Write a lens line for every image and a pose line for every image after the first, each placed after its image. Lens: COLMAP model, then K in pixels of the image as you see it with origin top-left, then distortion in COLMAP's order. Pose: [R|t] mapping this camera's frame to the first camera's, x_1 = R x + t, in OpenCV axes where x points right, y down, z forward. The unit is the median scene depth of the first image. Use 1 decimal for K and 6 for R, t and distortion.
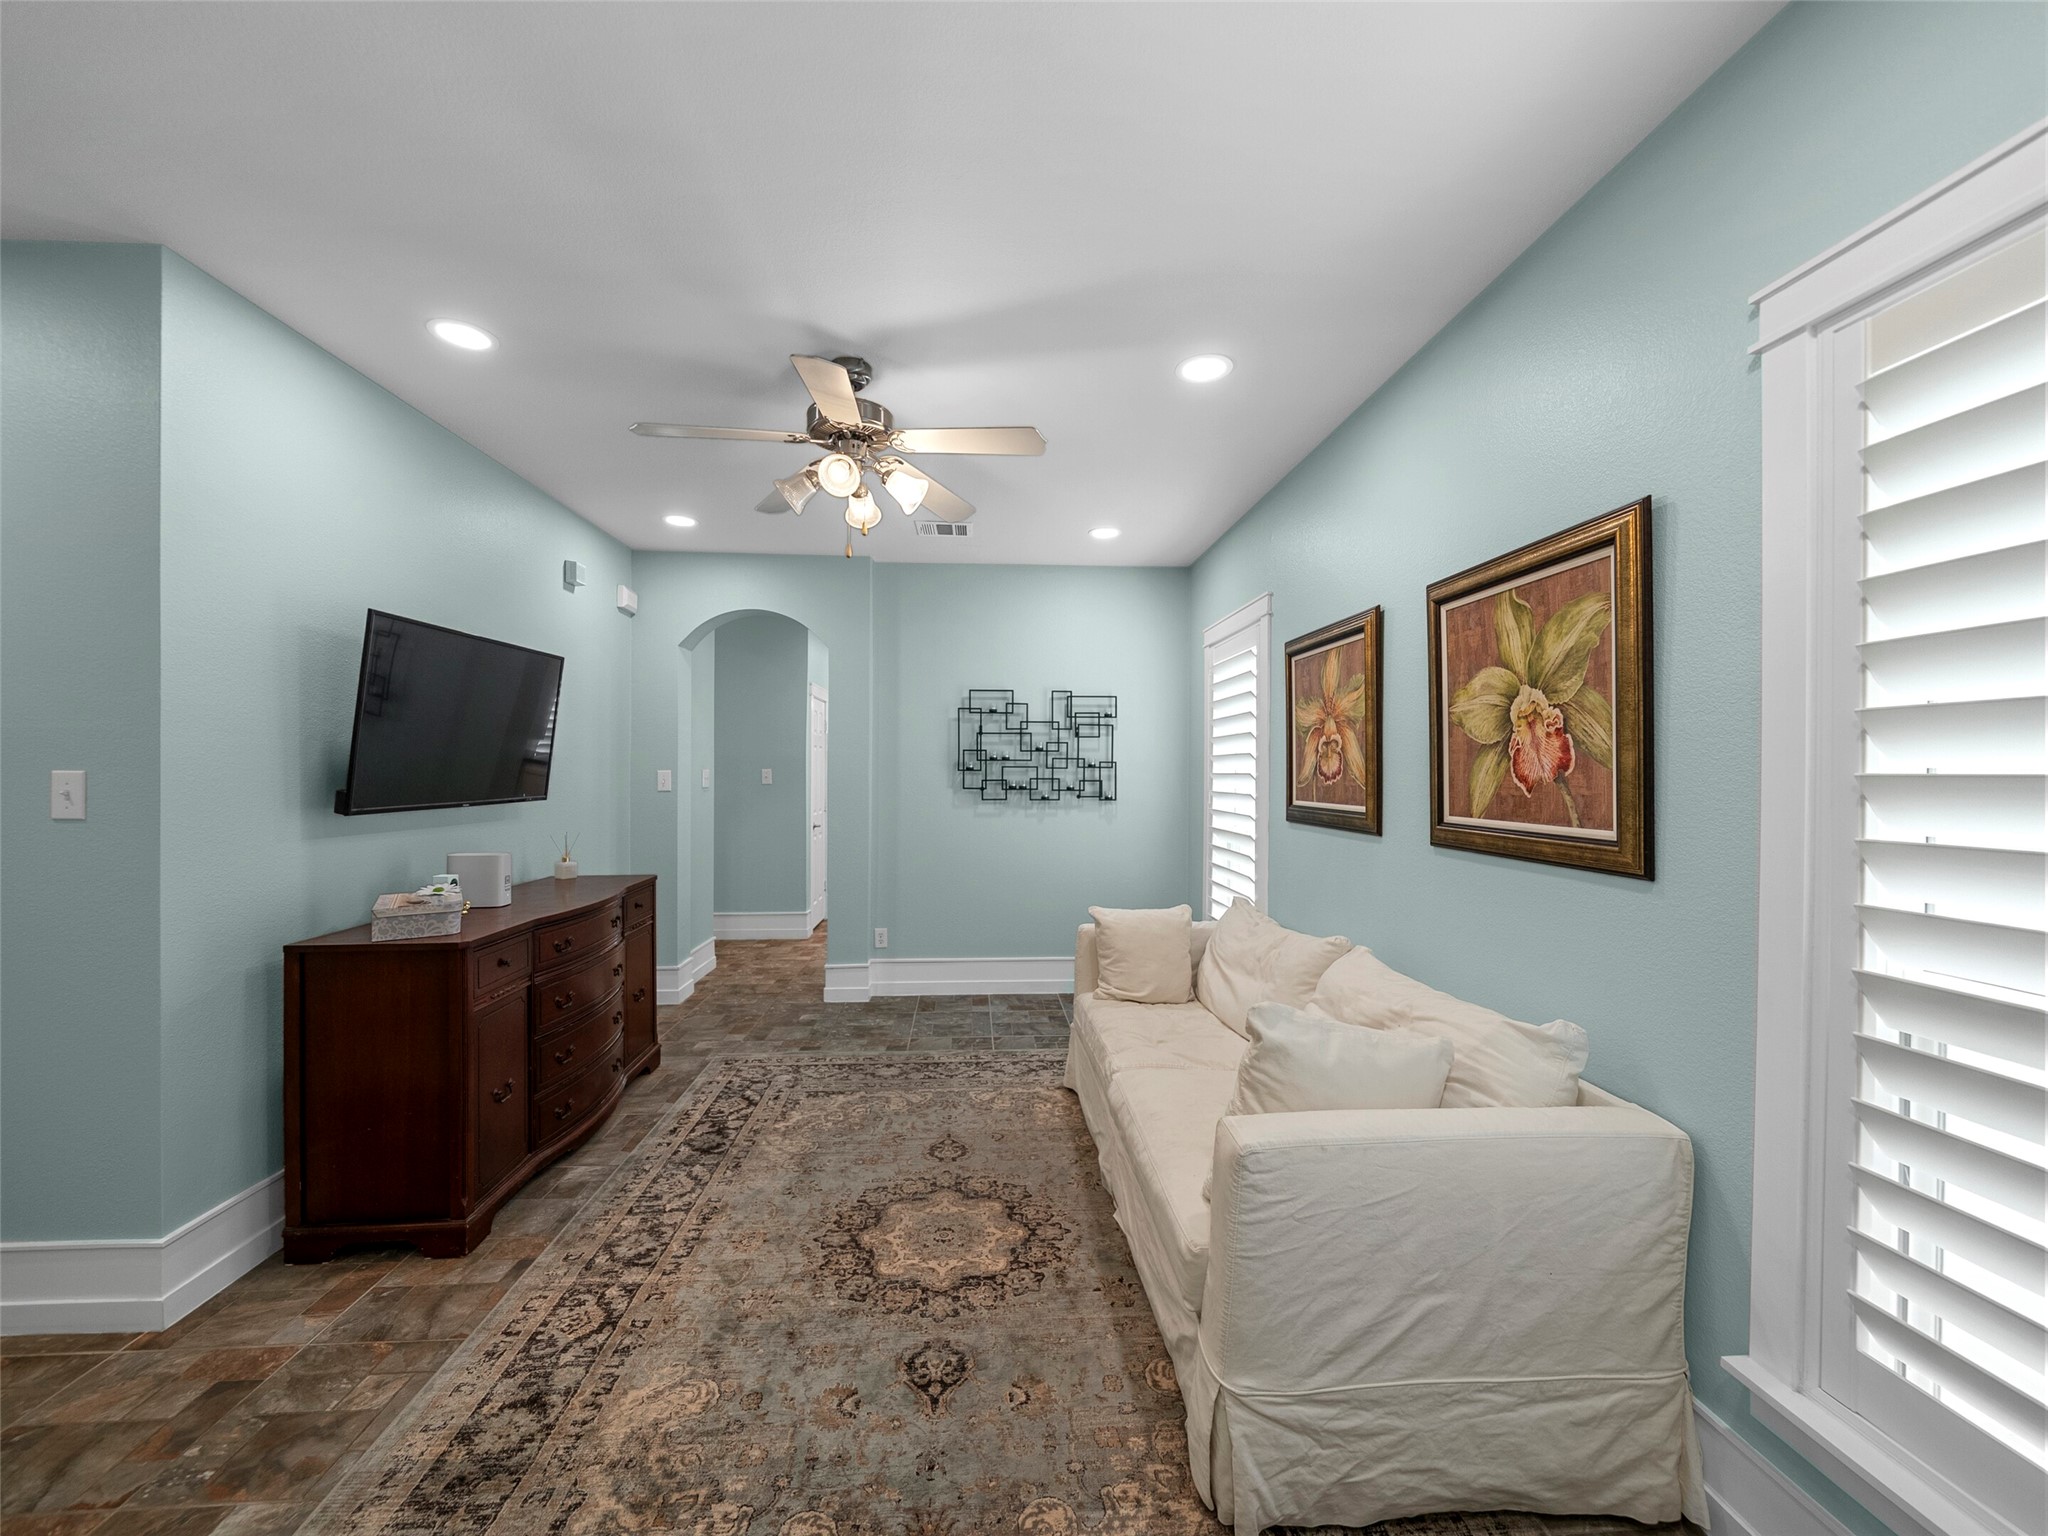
lens RADIAL K [[799.8, 0, 1017.3], [0, 799.8, 774.4], [0, 0, 1]] dist [-0.004679, -0.000715]
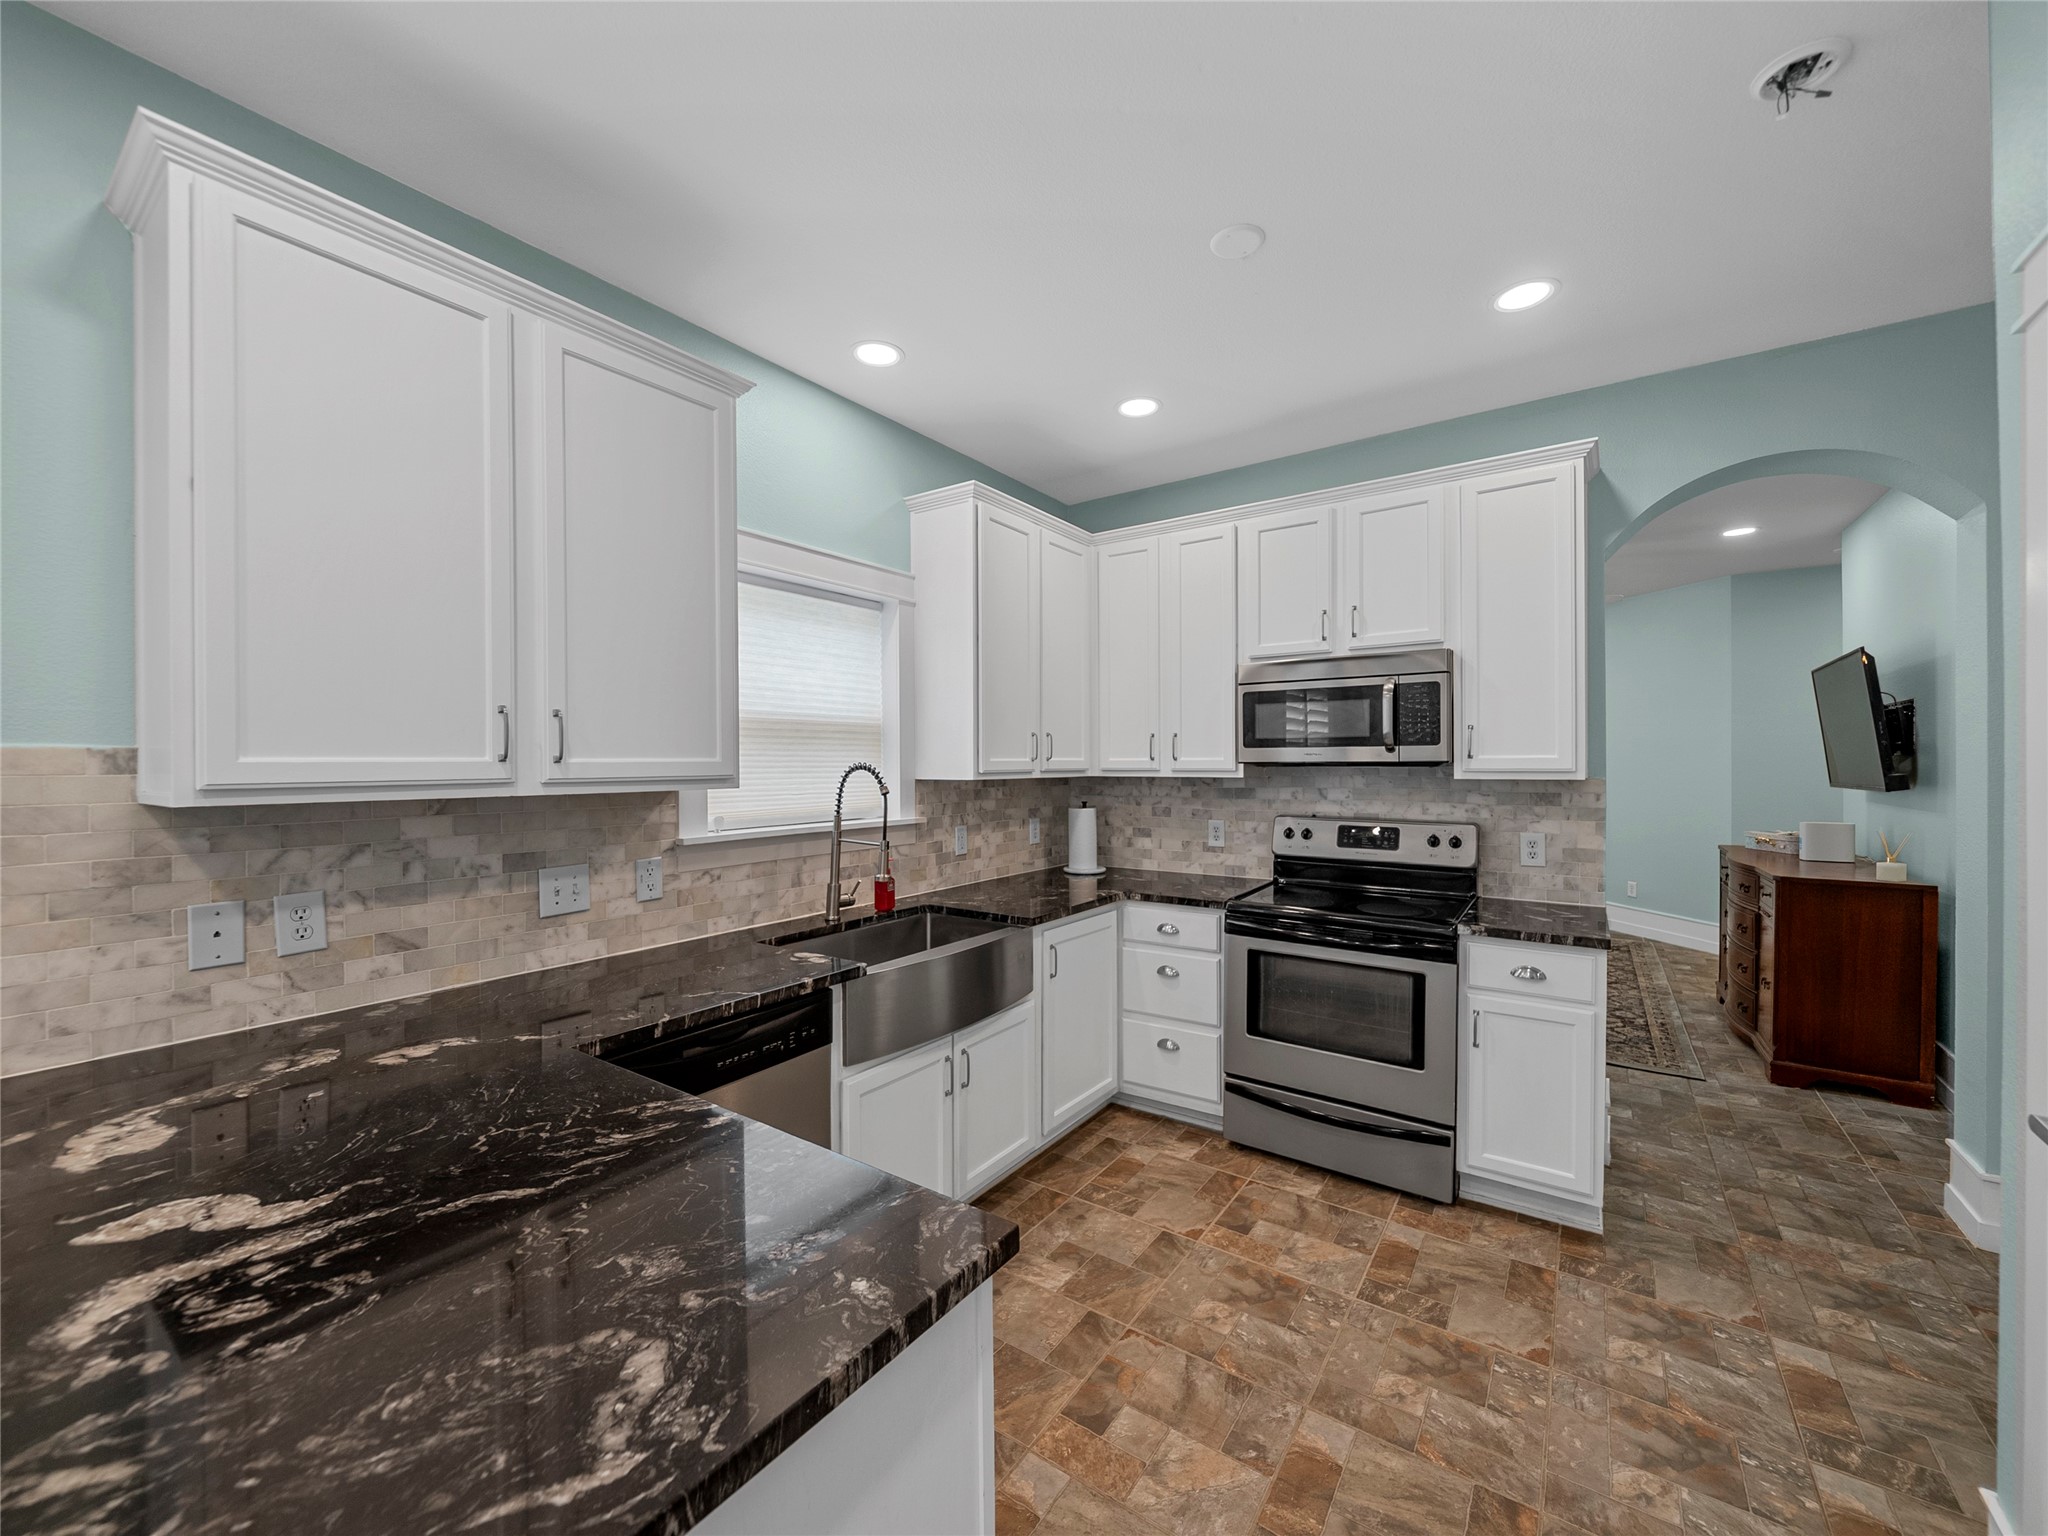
lens RADIAL K [[799.8, 0, 1024.7], [0, 799.8, 765.8], [0, 0, 1]] dist [-0.004679, -0.000715]
pose [[-0.781947, -0.006596, 0.623310, -0.017850], [-0.000347, 0.999948, 0.010147, -0.000543], [-0.623344, 0.007718, -0.781909, 0.116265]]
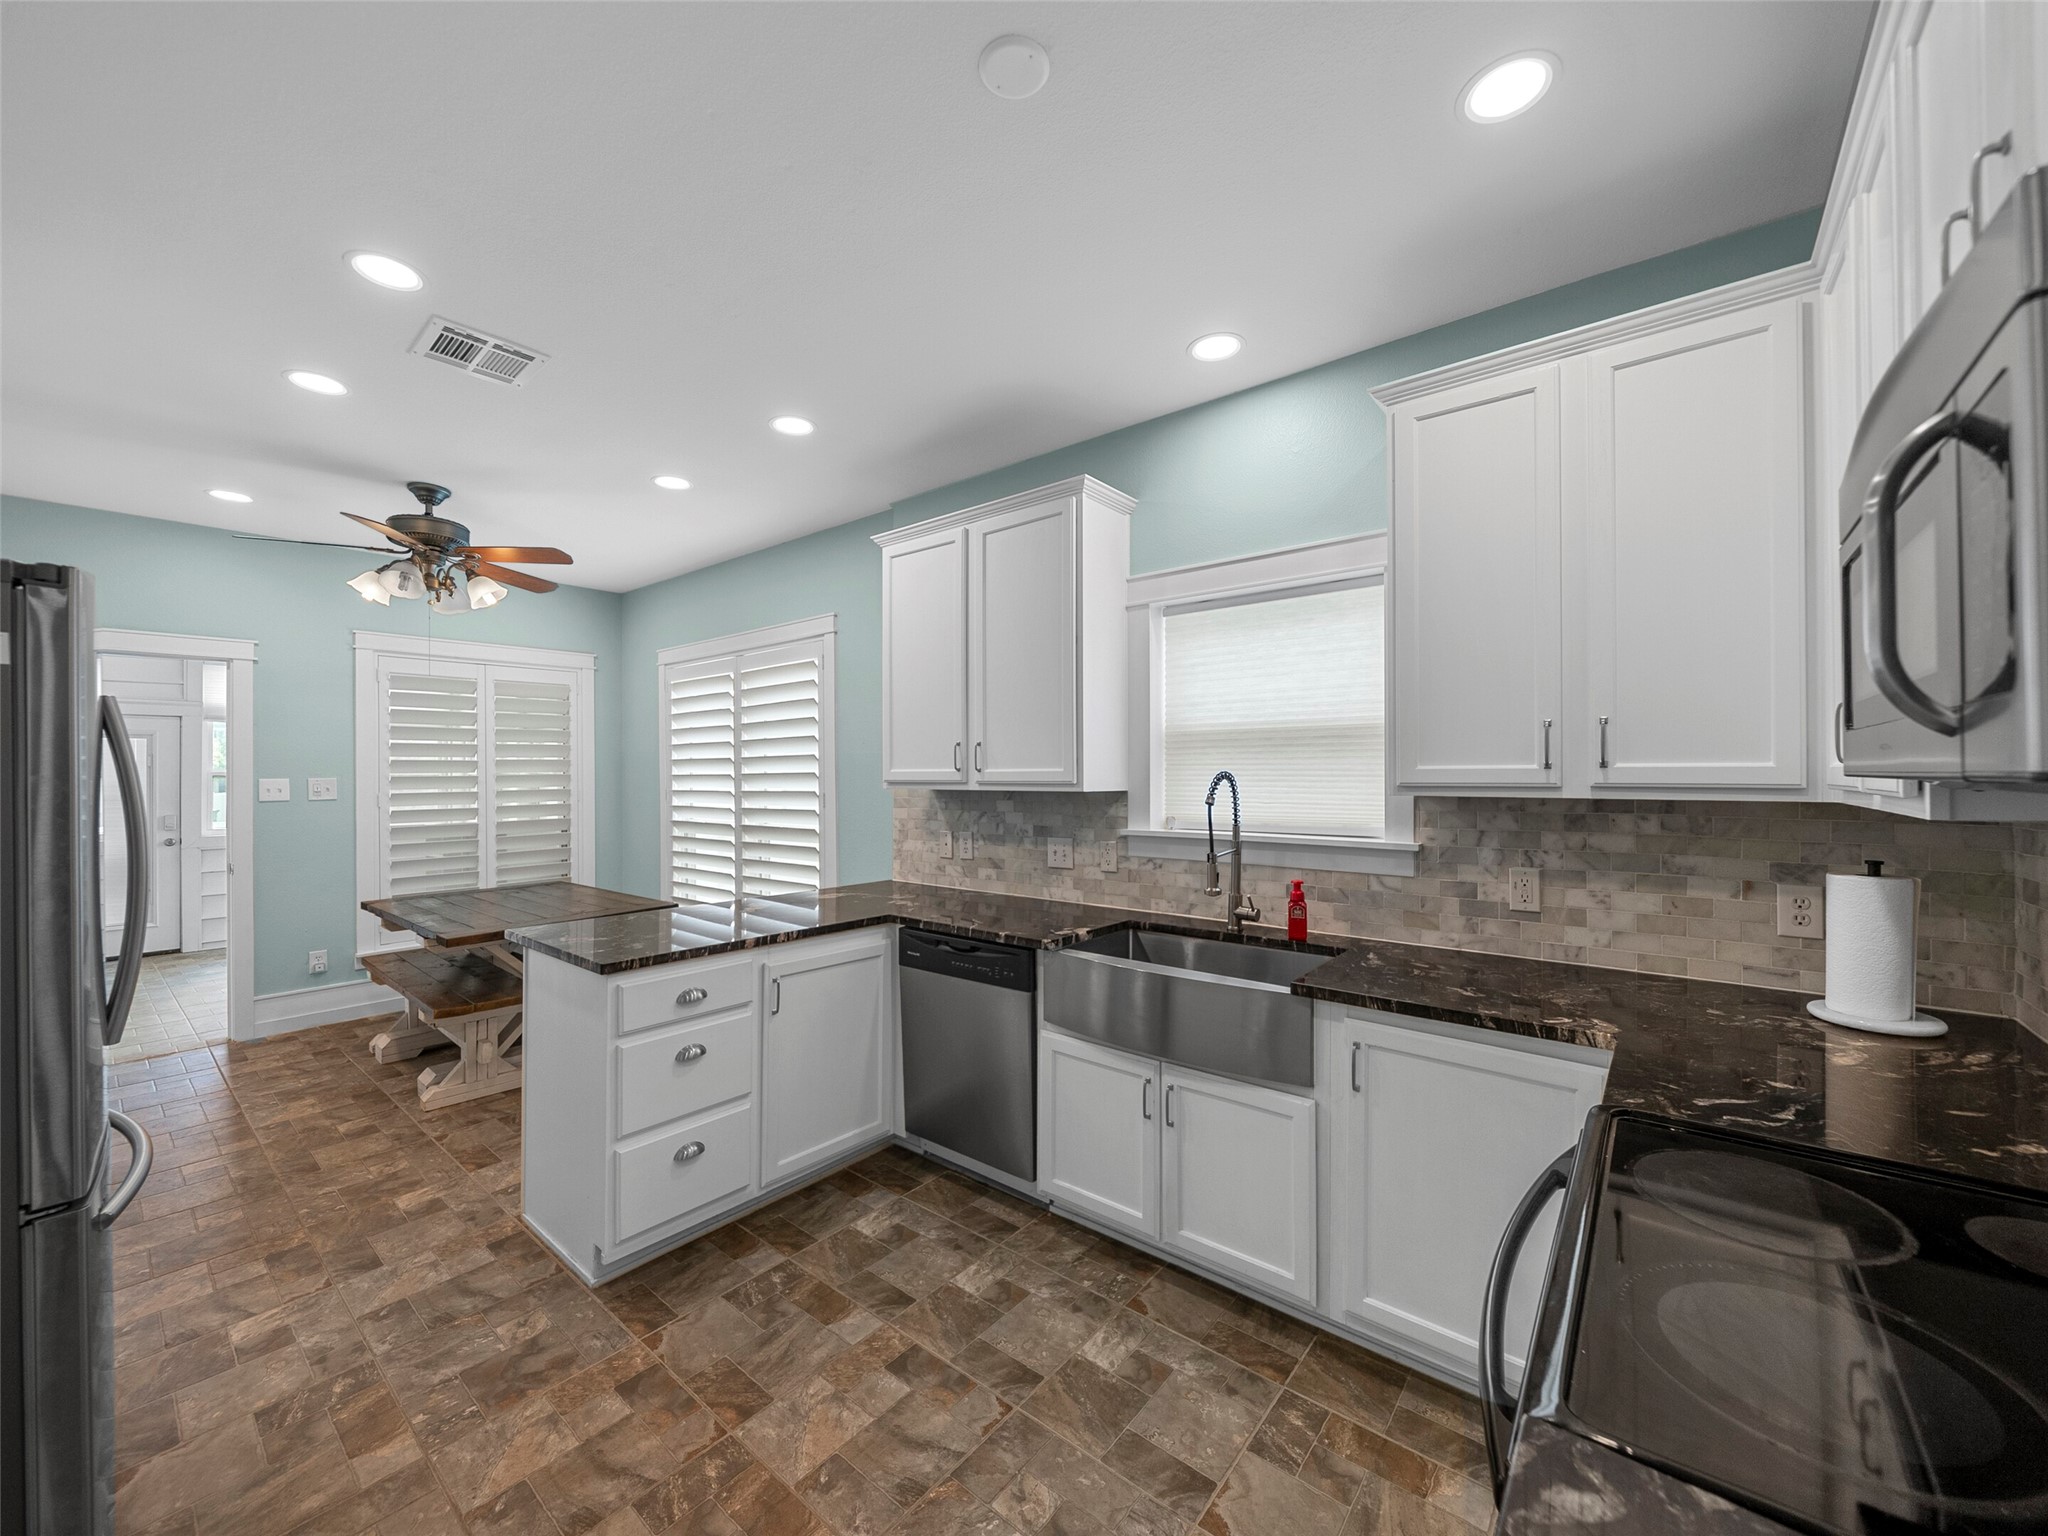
lens RADIAL K [[799.8, 0, 1026.5], [0, 799.8, 769.9], [0, 0, 1]] dist [-0.004679, -0.000715]
pose [[0.678761, -0.009857, 0.734293, -0.021144], [0.010941, 0.999935, 0.003308, -0.000602], [-0.734277, 0.005789, 0.678825, 0.076397]]
